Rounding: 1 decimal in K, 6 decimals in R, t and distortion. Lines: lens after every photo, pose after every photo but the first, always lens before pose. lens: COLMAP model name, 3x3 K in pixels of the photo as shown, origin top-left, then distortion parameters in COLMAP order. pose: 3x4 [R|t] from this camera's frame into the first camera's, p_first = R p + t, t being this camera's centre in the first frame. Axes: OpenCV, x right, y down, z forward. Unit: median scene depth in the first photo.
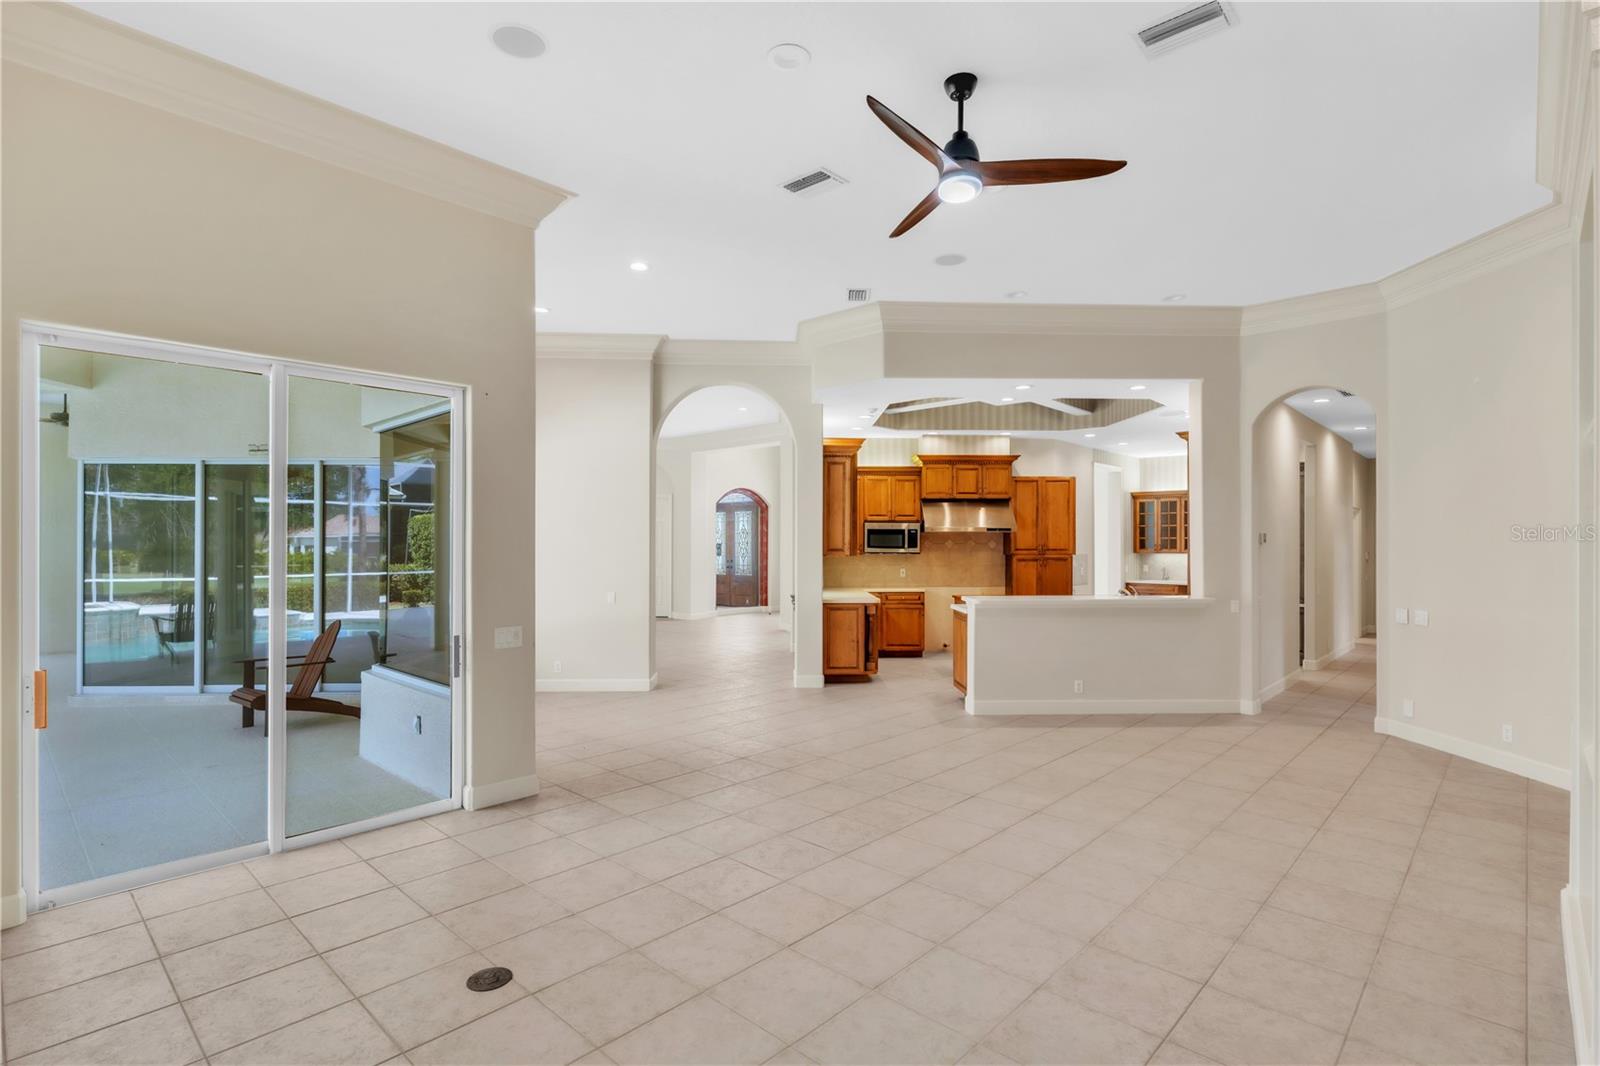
lens RADIAL K [[773.7, 0, 819.9], [0, 773.7, 542.5], [0, 0, 1]] dist [-0.001311, -0.000223]
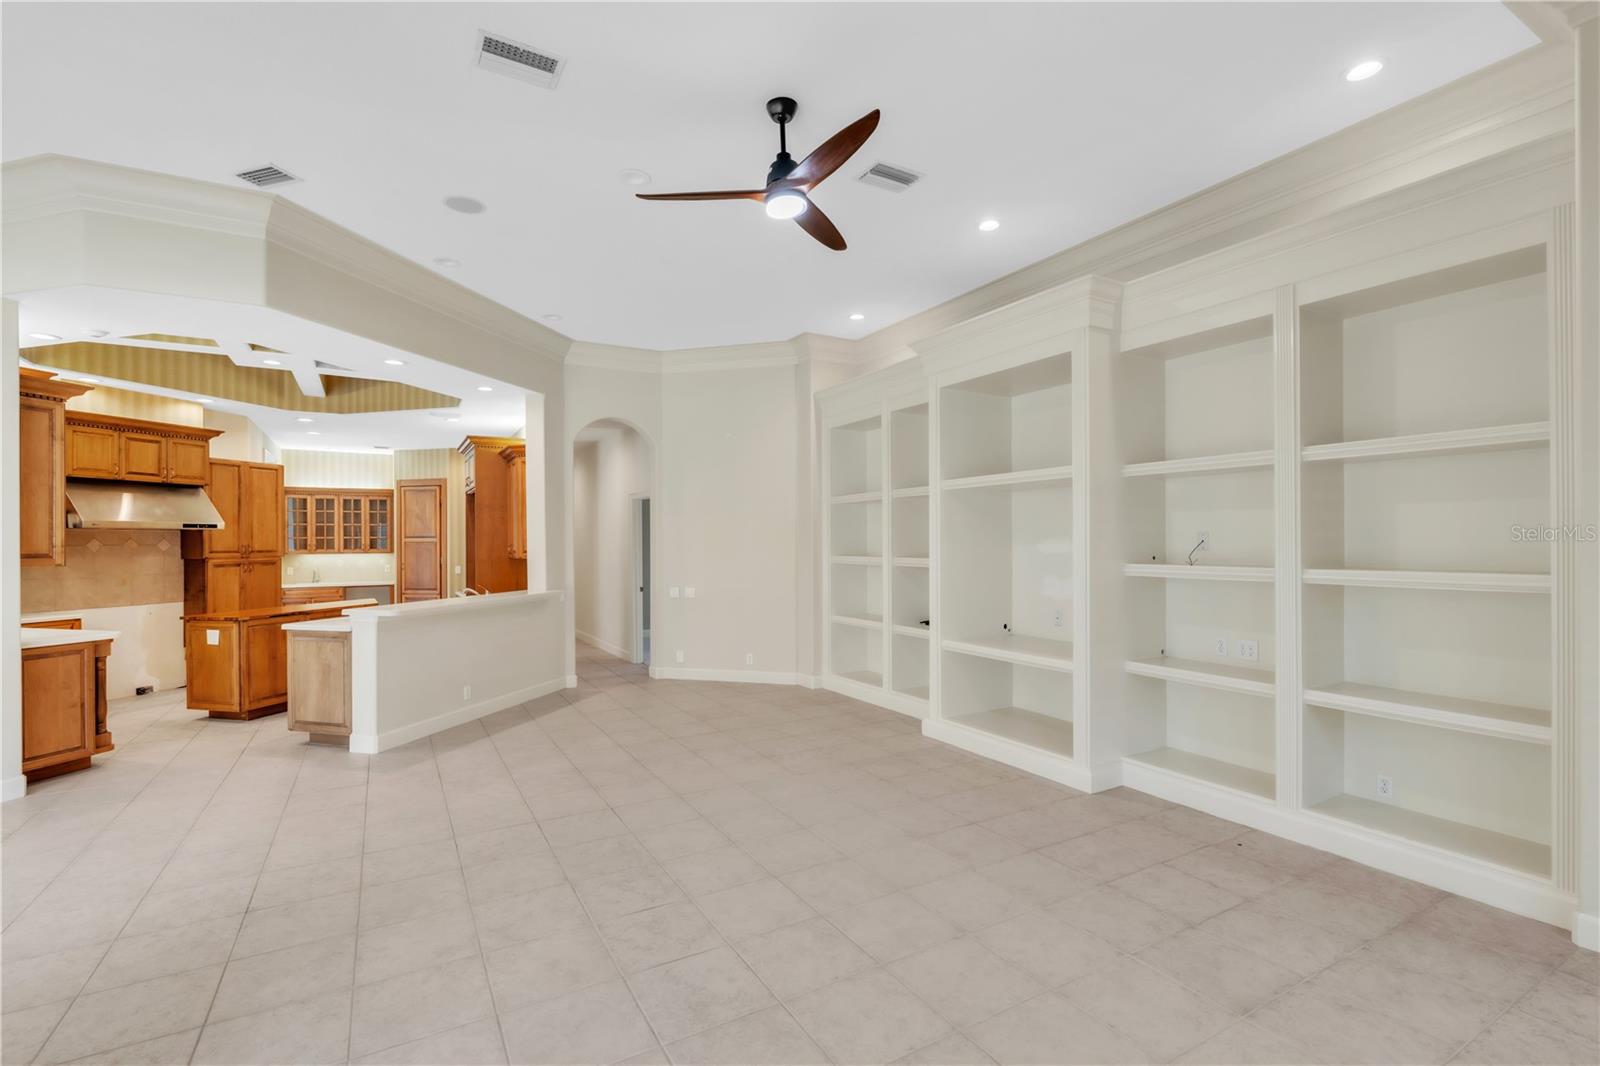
lens RADIAL K [[713.4, 0, 798.1], [0, 713.4, 541.3], [0, 0, 1]] dist [-0.003209, -0.000750]
pose [[0.309474, -0.003212, 0.950902, -0.246856], [0.005207, 0.999985, 0.001683, 0.000278], [-0.950894, 0.004431, 0.309486, 0.225521]]
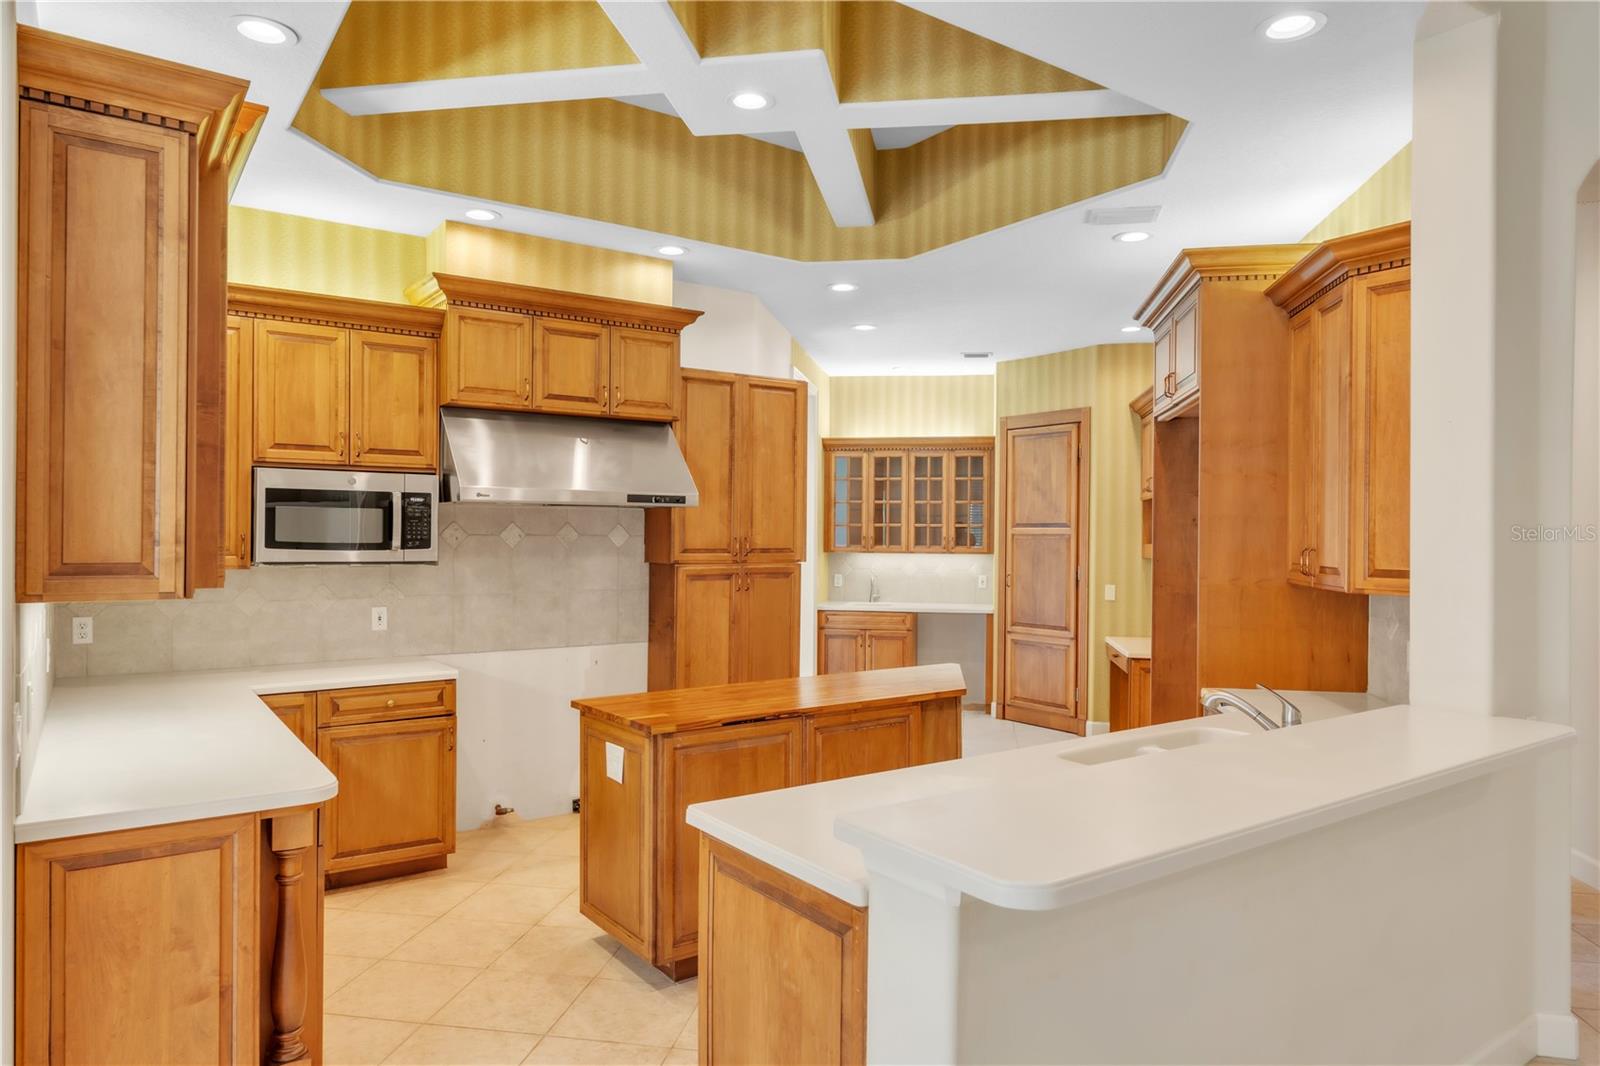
lens RADIAL K [[1013.8, 0, 800.0], [0, 1013.8, 533.0], [0, 0, 1]] dist [-0.000176, -0.000547]
pose [[0.848018, 0.004916, 0.529945, 0.027572], [-0.007380, 0.999970, 0.002534, -0.001719], [-0.529916, -0.006060, 0.848028, 0.535605]]
